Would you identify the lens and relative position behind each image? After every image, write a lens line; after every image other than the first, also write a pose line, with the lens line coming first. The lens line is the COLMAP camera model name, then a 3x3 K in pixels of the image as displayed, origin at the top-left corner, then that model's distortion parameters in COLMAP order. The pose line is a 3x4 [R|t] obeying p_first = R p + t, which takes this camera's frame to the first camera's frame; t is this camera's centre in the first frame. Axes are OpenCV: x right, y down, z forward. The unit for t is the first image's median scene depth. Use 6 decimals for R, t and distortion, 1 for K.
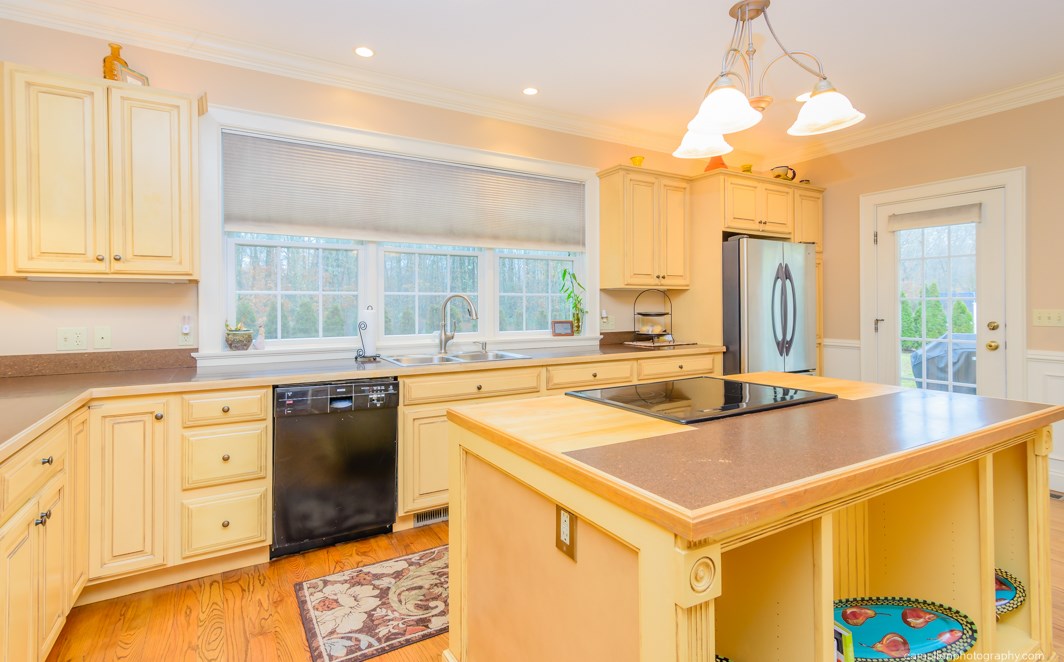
lens RADIAL K [[513.8, 0, 528.9], [0, 513.8, 306.5], [0, 0, 1]] dist [0.019117, -0.000052]
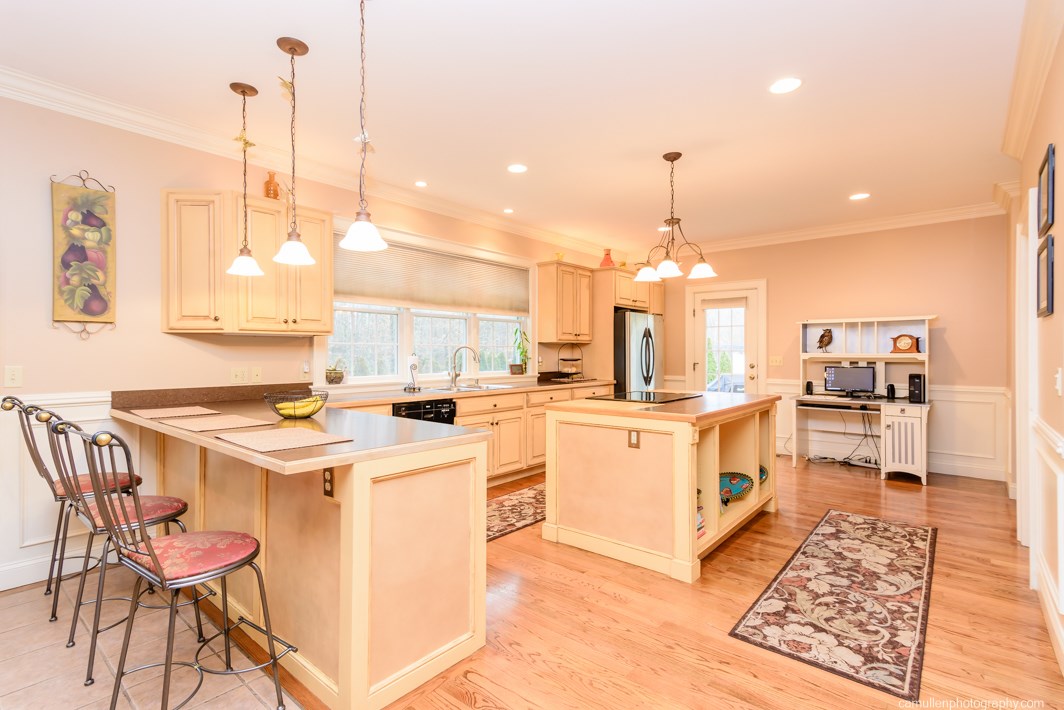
lens RADIAL K [[507.0, 0, 532.0], [0, 507.0, 355.0], [0, 0, 1]] dist [0.016737, 0.000166]
pose [[0.944009, 0.002600, 0.329908, -0.366272], [-0.002457, 0.999997, -0.000850, 0.002943], [-0.329909, -0.000008, 0.944013, -0.365968]]
